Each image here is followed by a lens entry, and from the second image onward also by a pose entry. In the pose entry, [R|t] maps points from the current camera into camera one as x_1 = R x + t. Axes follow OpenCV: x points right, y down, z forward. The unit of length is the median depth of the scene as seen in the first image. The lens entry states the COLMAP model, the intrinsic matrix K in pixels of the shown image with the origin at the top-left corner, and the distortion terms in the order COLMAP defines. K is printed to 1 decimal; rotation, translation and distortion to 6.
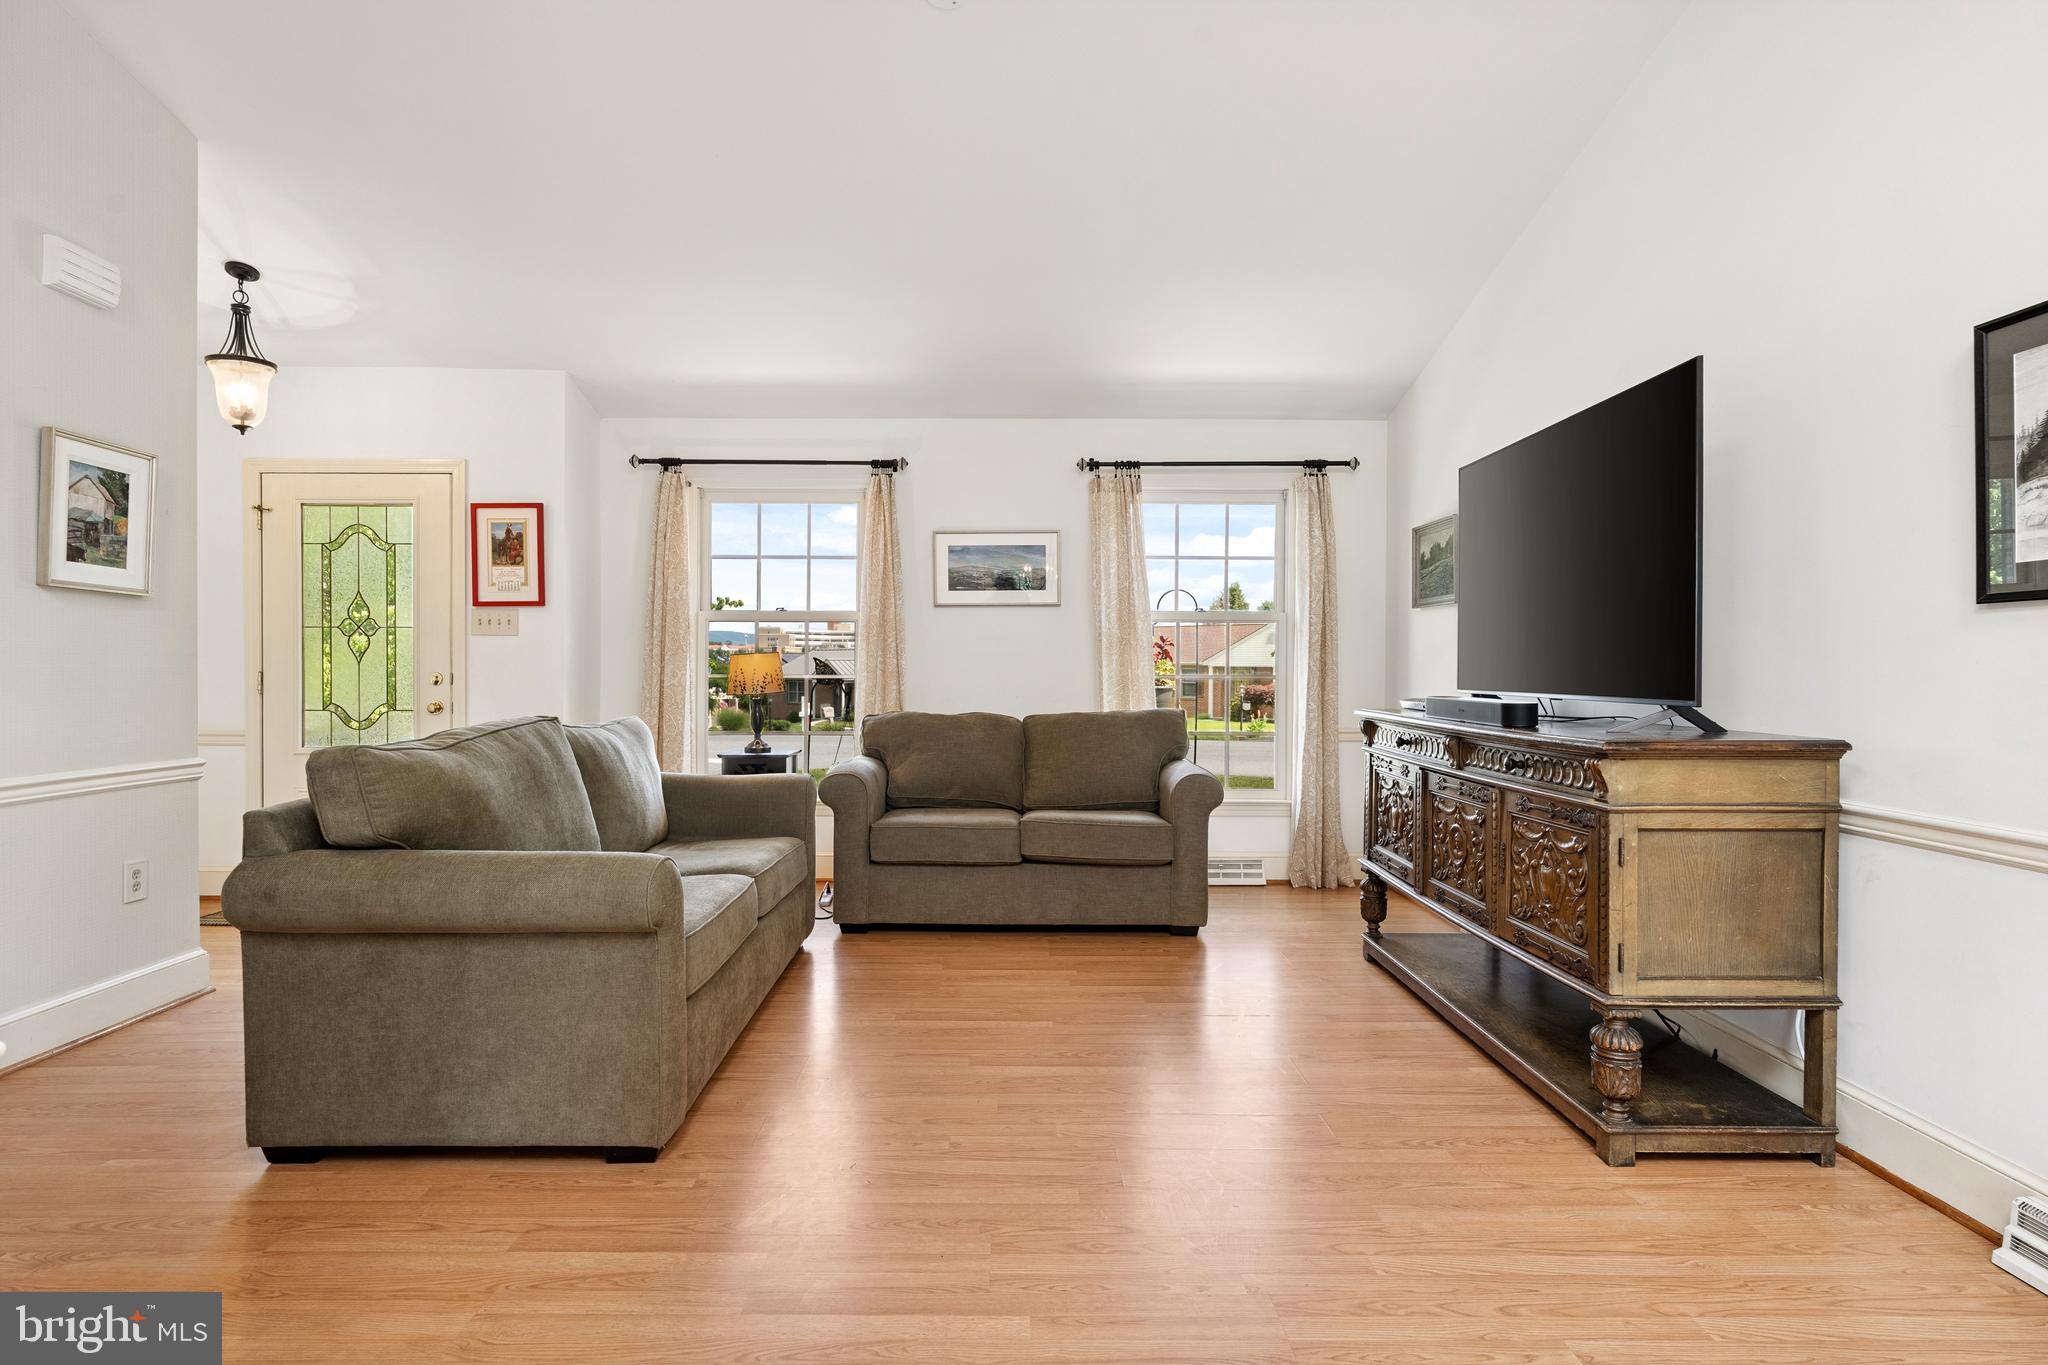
lens RADIAL K [[1116.0, 0, 1015.2], [0, 1116.0, 670.7], [0, 0, 1]] dist [0.001437, -0.002019]
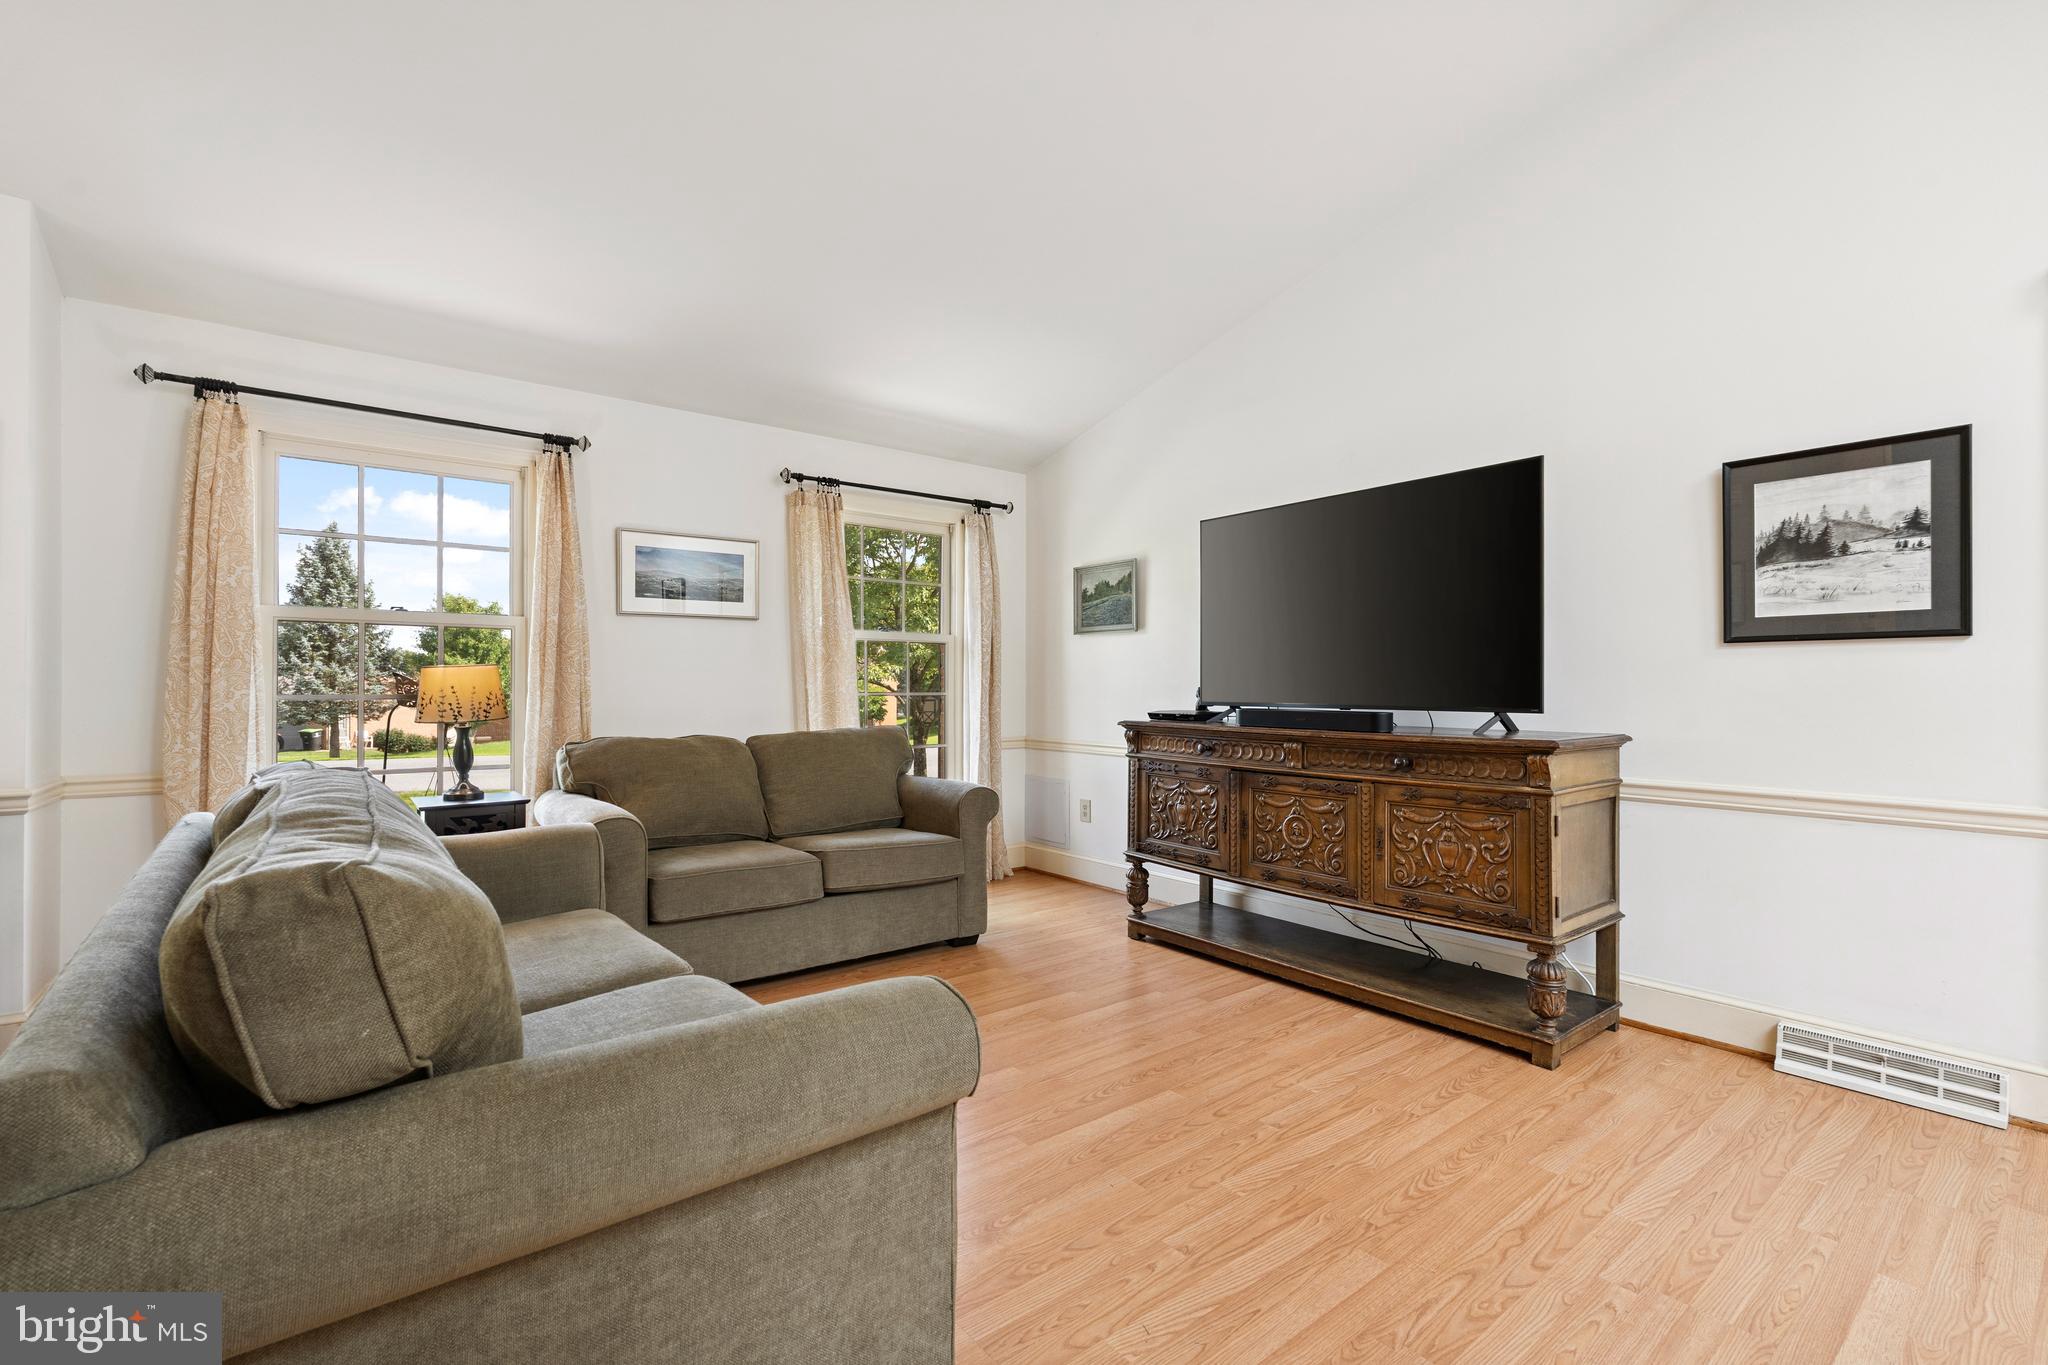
lens RADIAL K [[918.0, 0, 1041.3], [0, 918.0, 680.6], [0, 0, 1]] dist [-0.003804, 0.000747]
pose [[0.778128, 0.002580, 0.628100, -0.307866], [0.002144, 0.999975, -0.006764, -0.000805], [-0.628102, 0.006609, 0.778103, 0.281365]]
